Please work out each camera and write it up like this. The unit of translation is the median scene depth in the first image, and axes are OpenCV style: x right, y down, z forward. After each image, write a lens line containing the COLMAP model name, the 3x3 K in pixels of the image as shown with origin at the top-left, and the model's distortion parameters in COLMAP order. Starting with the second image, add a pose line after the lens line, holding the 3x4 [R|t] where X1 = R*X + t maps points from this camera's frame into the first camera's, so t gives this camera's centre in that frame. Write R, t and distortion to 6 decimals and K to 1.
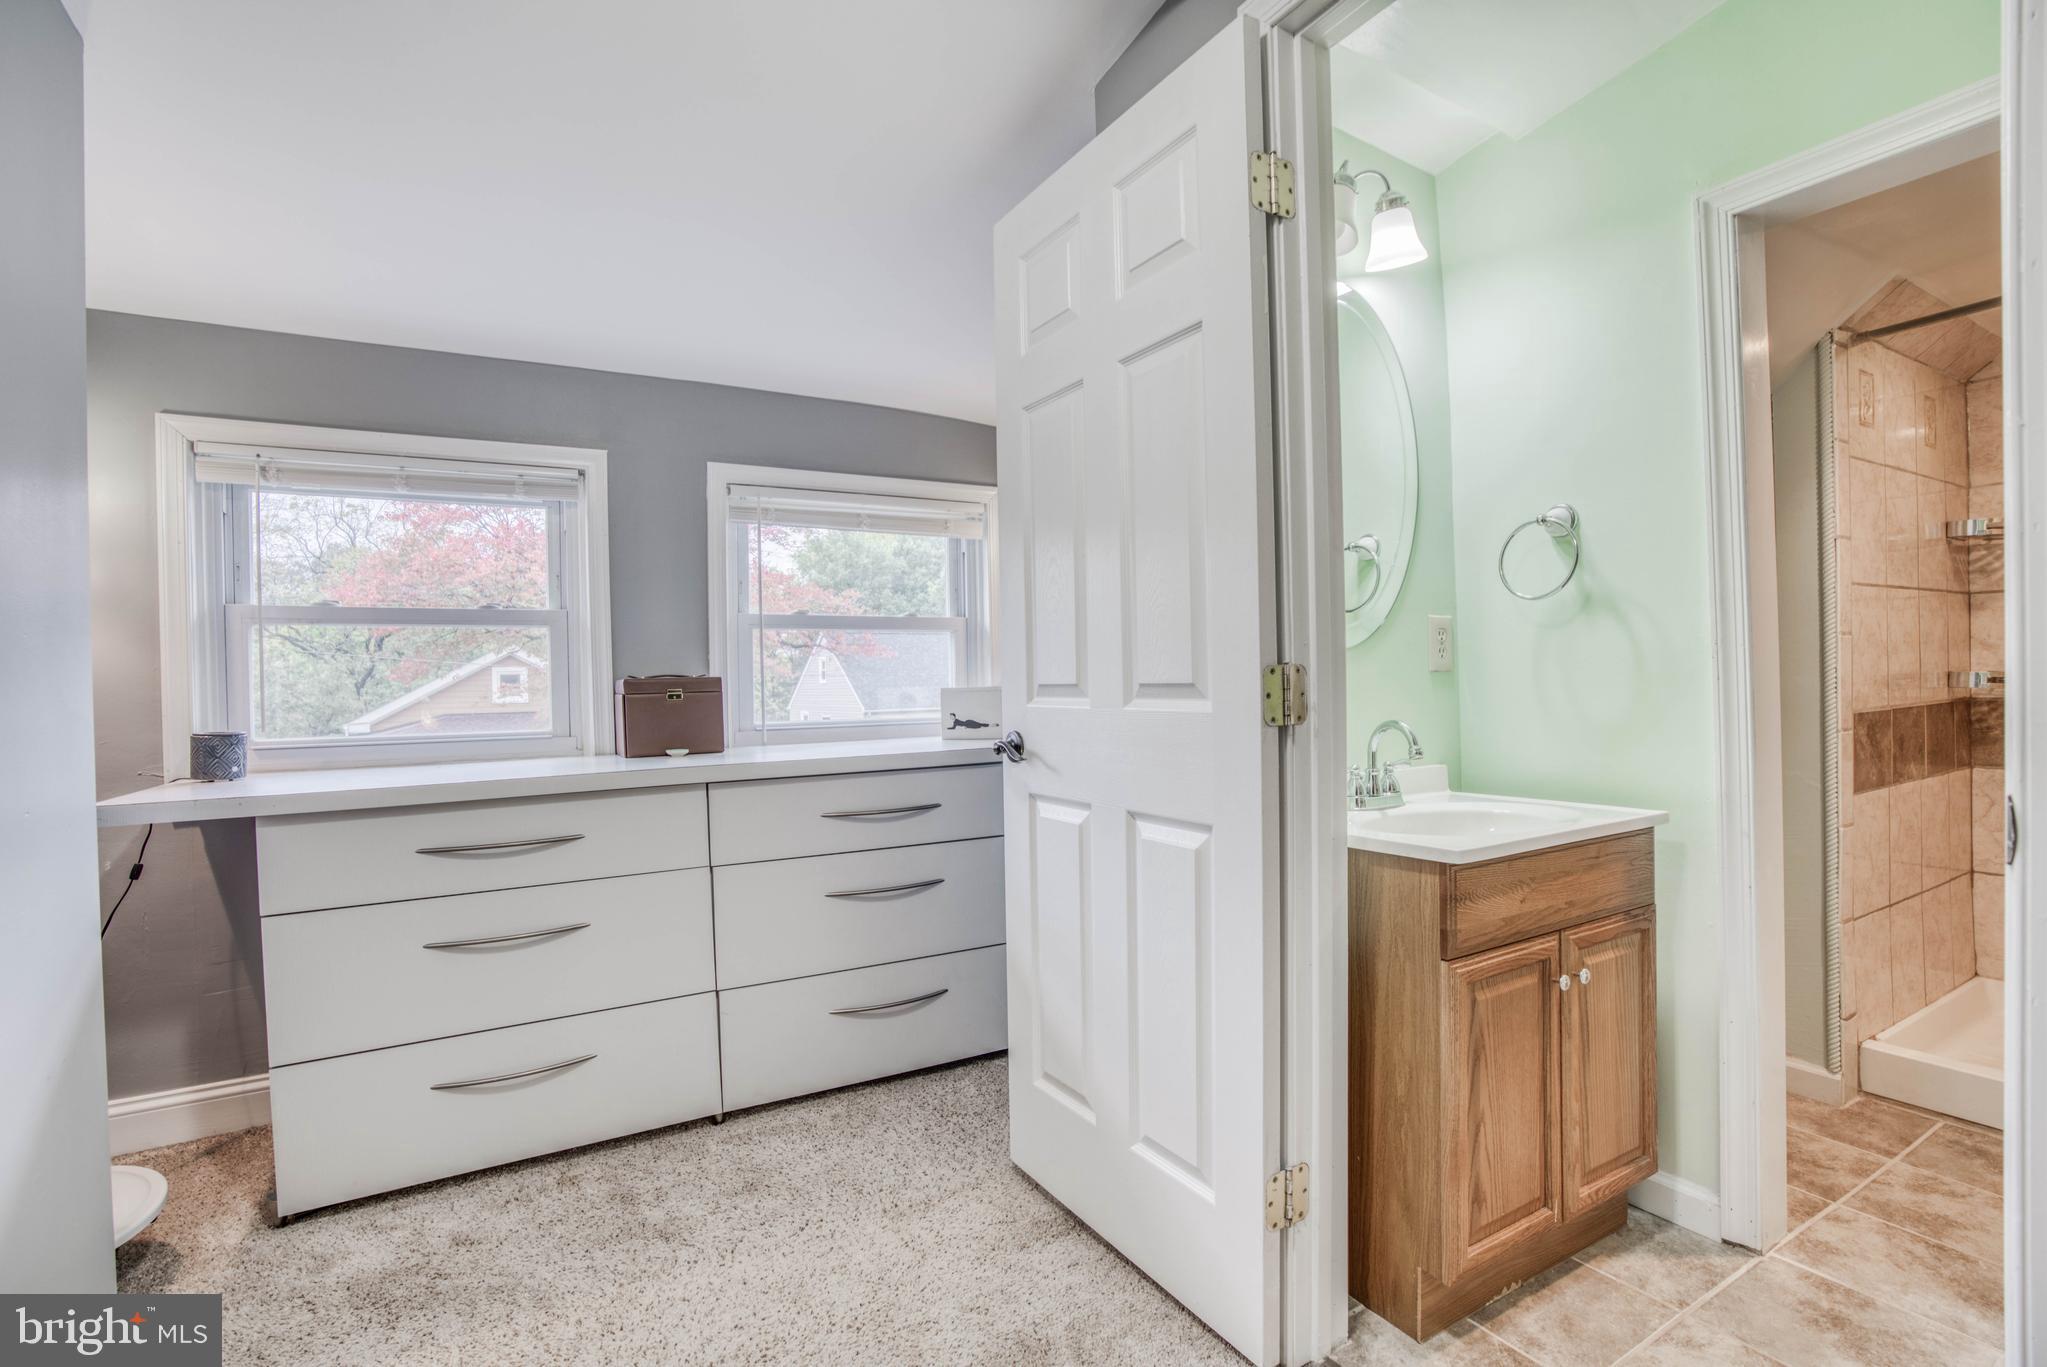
lens RADIAL K [[945.9, 0, 1035.1], [0, 945.9, 692.5], [0, 0, 1]] dist [-0.060184, 0.018053]
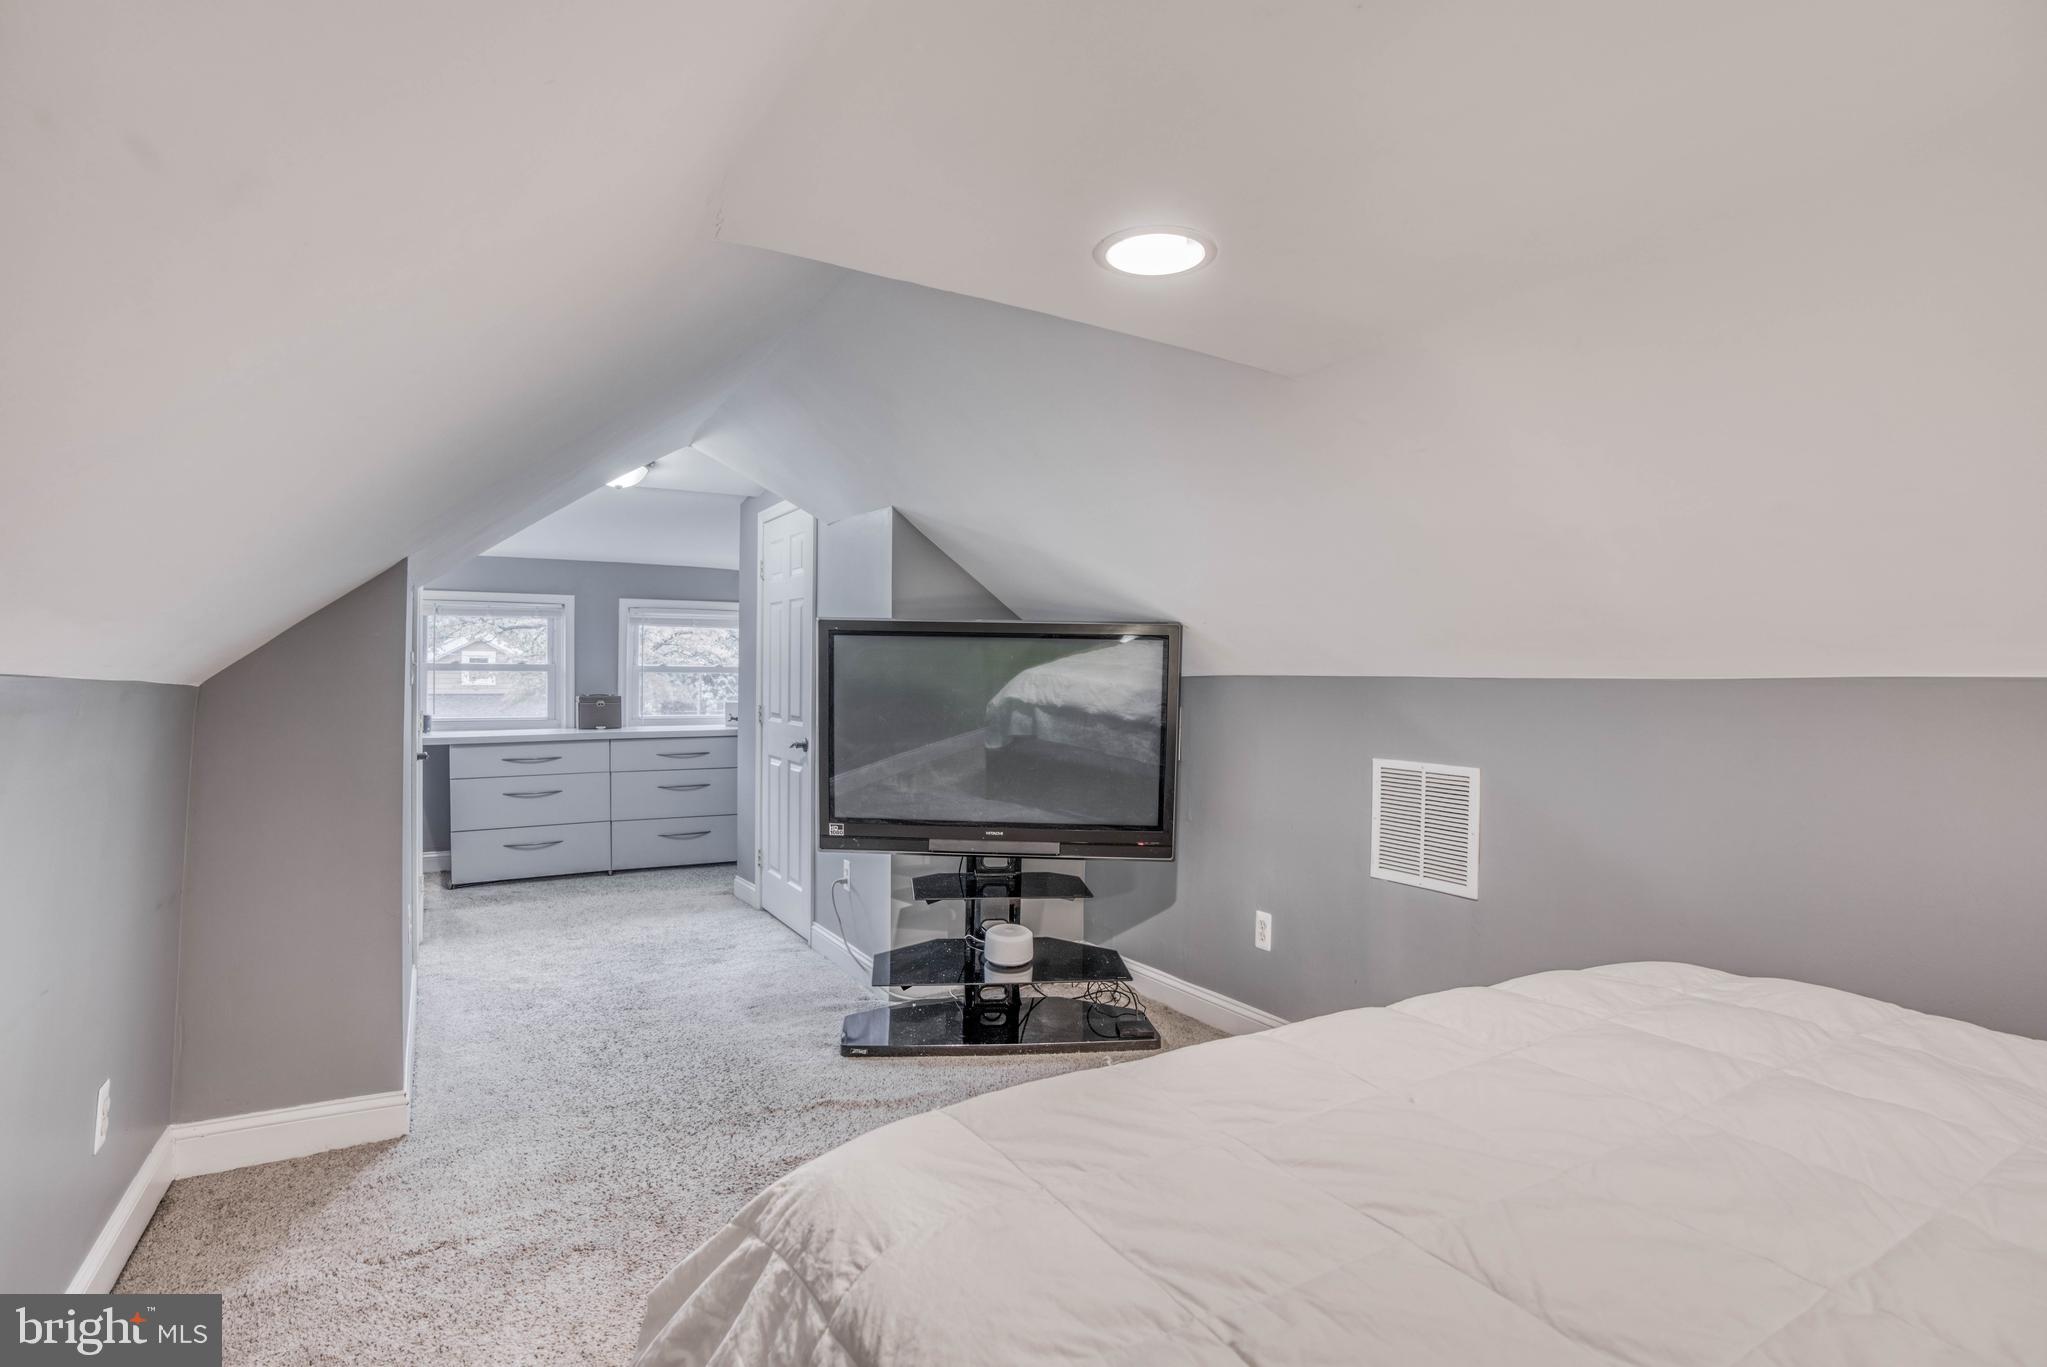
lens RADIAL K [[976.4, 0, 1005.6], [0, 976.4, 676.4], [0, 0, 1]] dist [-0.031555, 0.005434]
pose [[0.999624, 0.025965, -0.008787, 0.628175], [-0.026039, 0.999625, -0.008428, -0.068124], [0.008565, 0.008654, 0.999926, -1.379671]]
